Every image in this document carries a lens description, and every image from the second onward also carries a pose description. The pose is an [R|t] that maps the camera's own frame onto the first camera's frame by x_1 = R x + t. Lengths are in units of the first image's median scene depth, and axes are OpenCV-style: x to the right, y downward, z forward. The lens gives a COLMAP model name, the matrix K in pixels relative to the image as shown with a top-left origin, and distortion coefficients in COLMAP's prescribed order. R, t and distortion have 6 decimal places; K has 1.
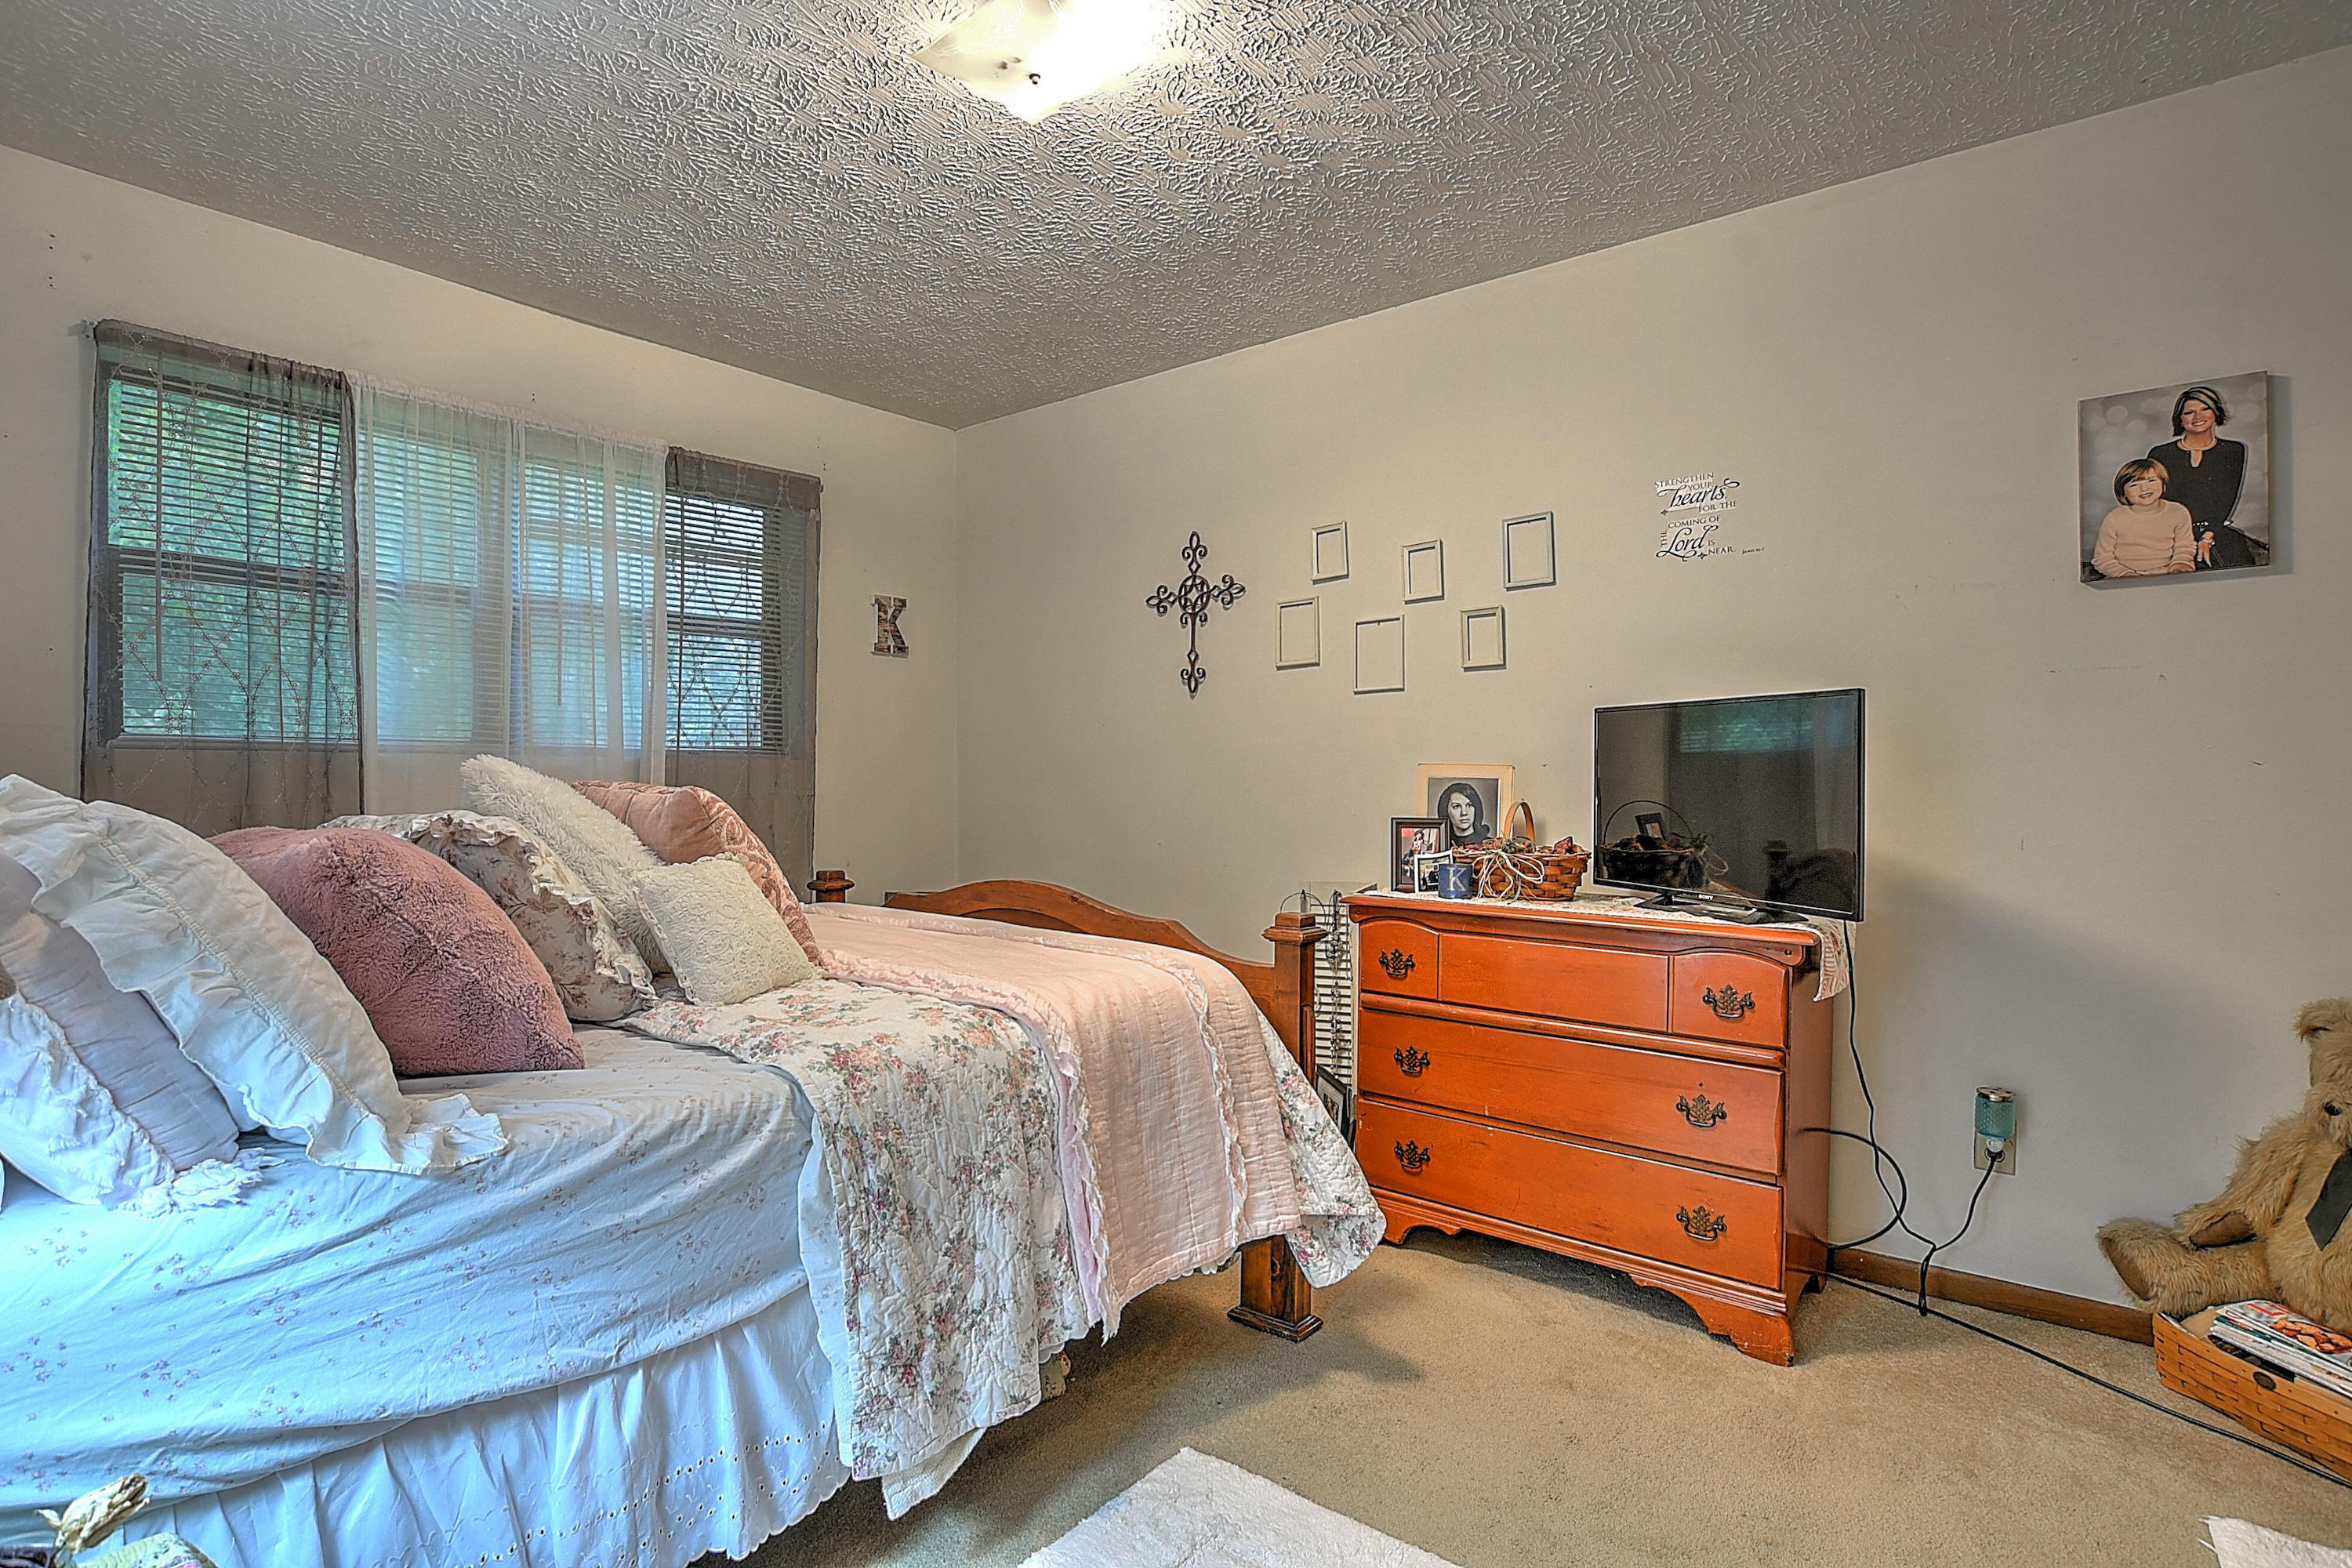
lens RADIAL K [[1125.1, 0, 1137.6], [0, 1125.1, 790.4], [0, 0, 1]] dist [-0.030922, 0.007568]
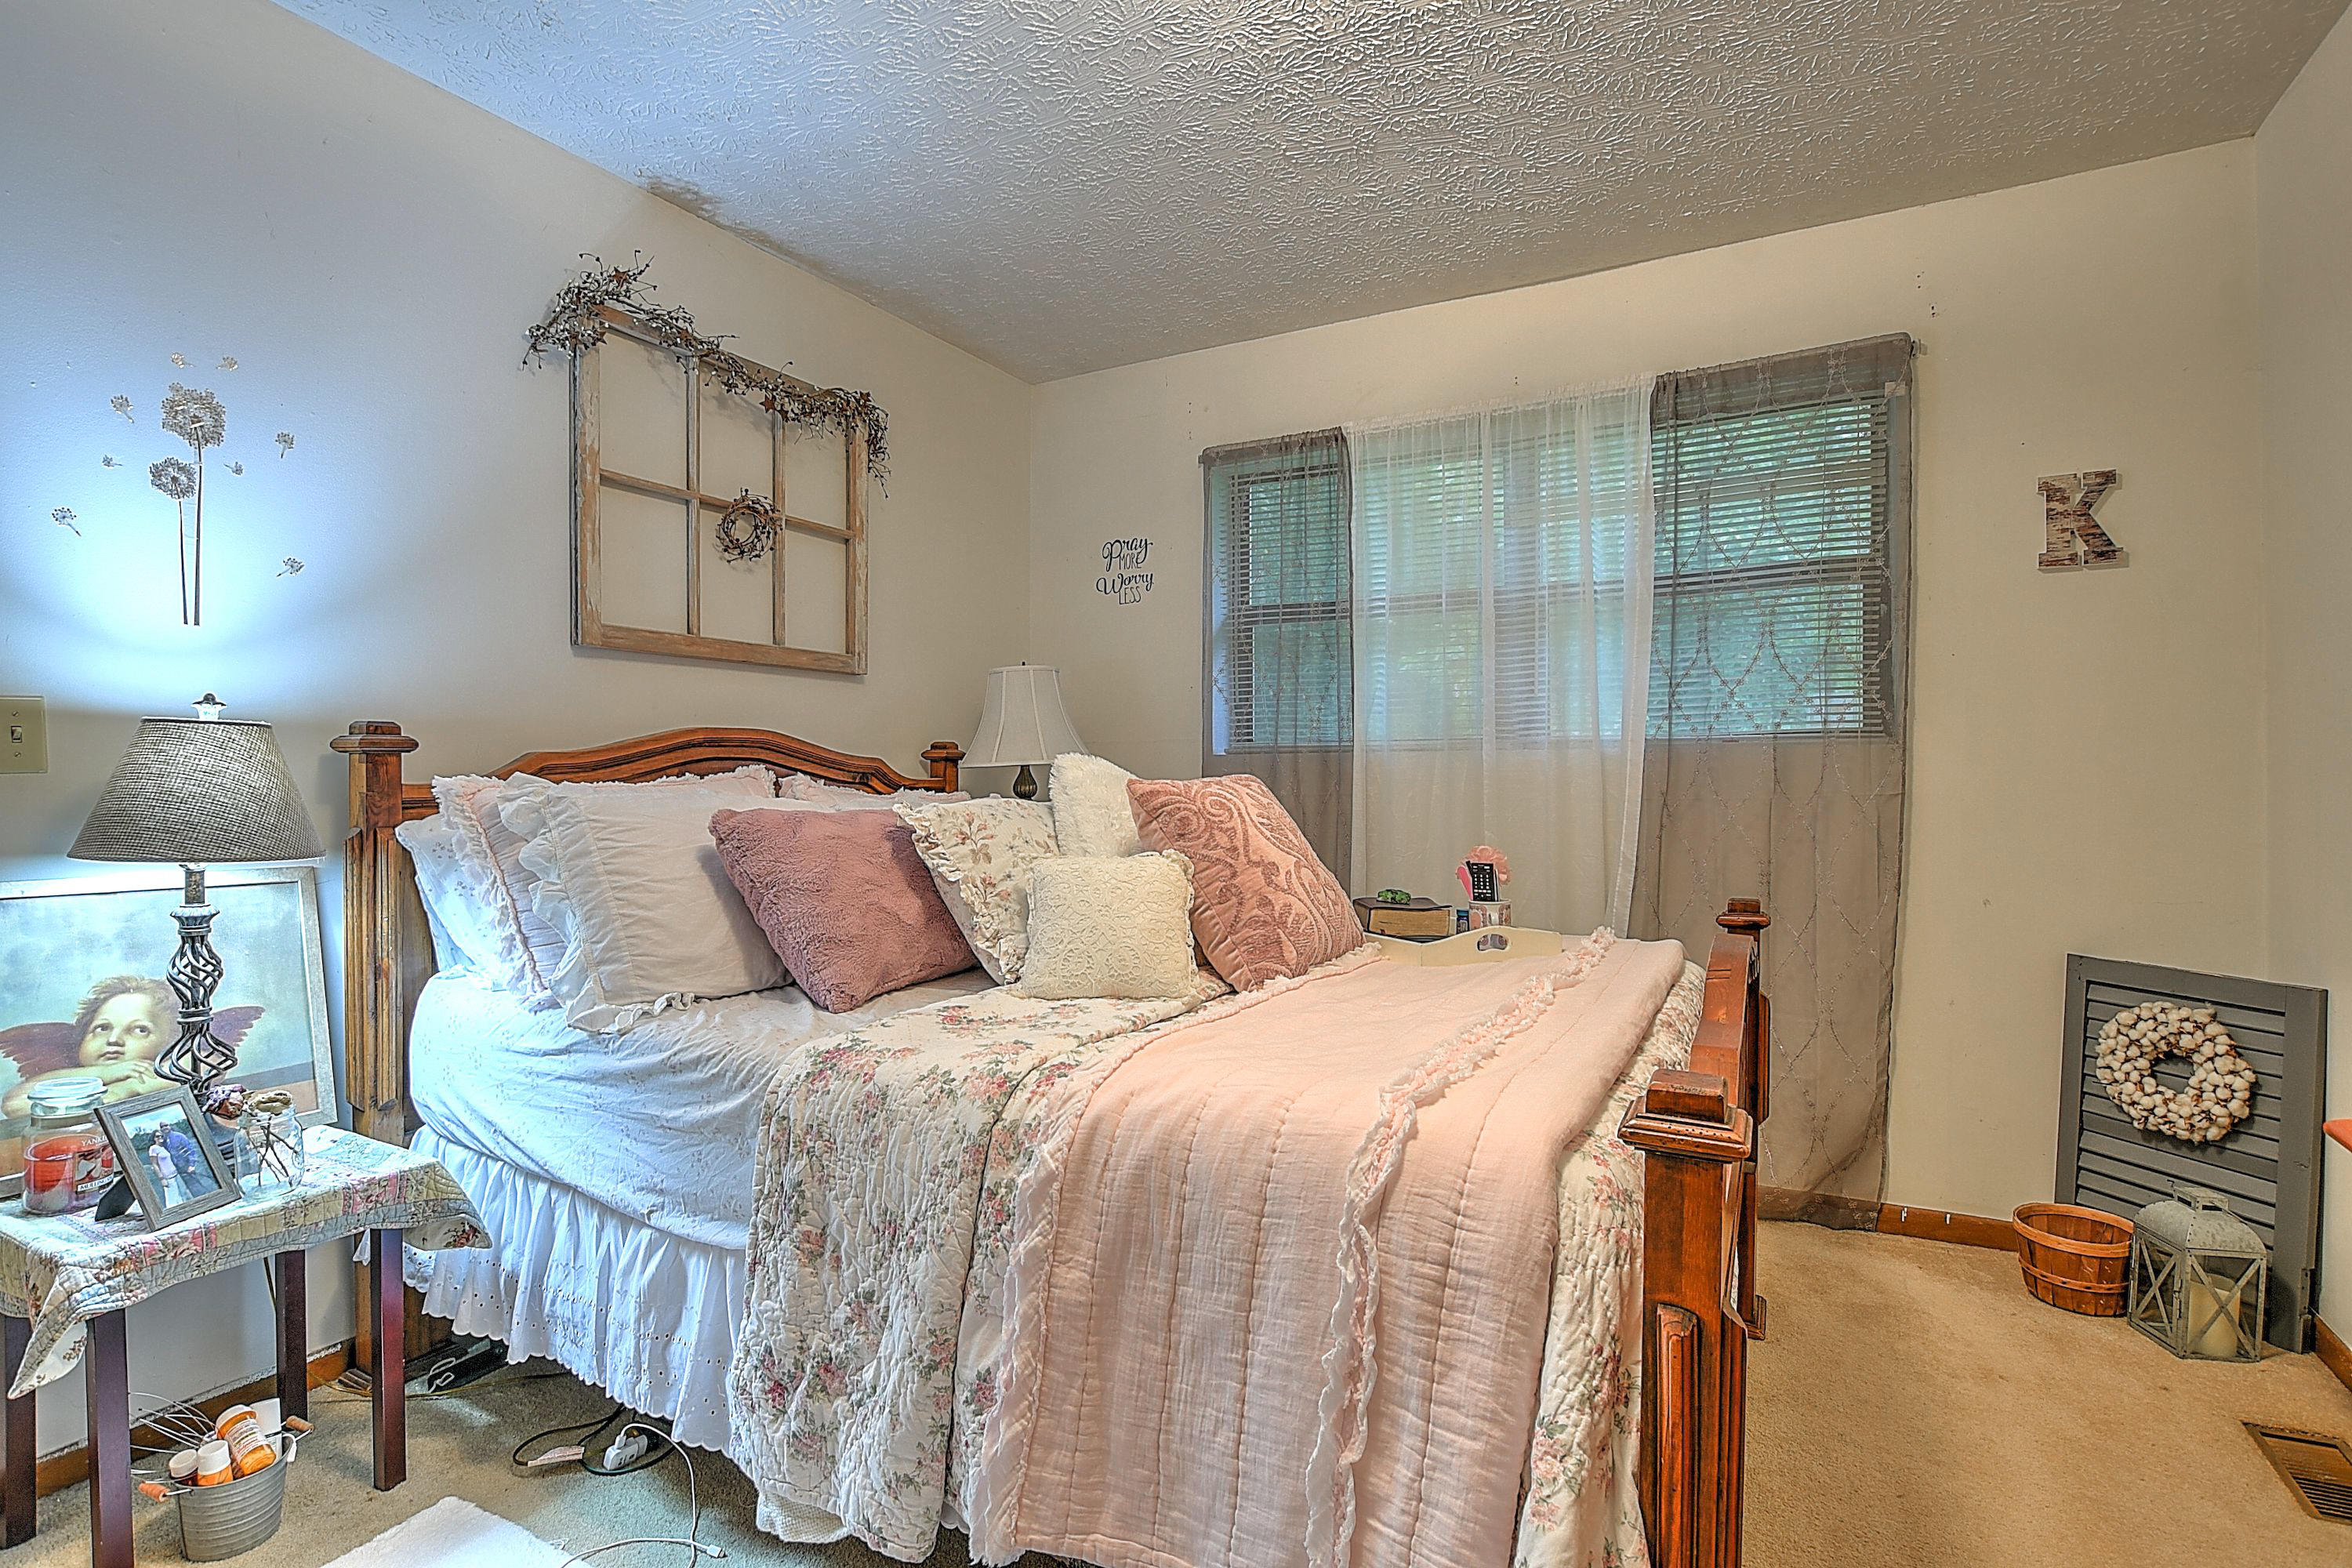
lens RADIAL K [[1125.1, 0, 1137.6], [0, 1125.1, 790.4], [0, 0, 1]] dist [-0.030922, 0.007568]
pose [[0.192601, 0.003642, -0.981270, 0.441615], [-0.006418, 0.999976, 0.002452, 0.002892], [0.981256, 0.005825, 0.192620, 0.630470]]
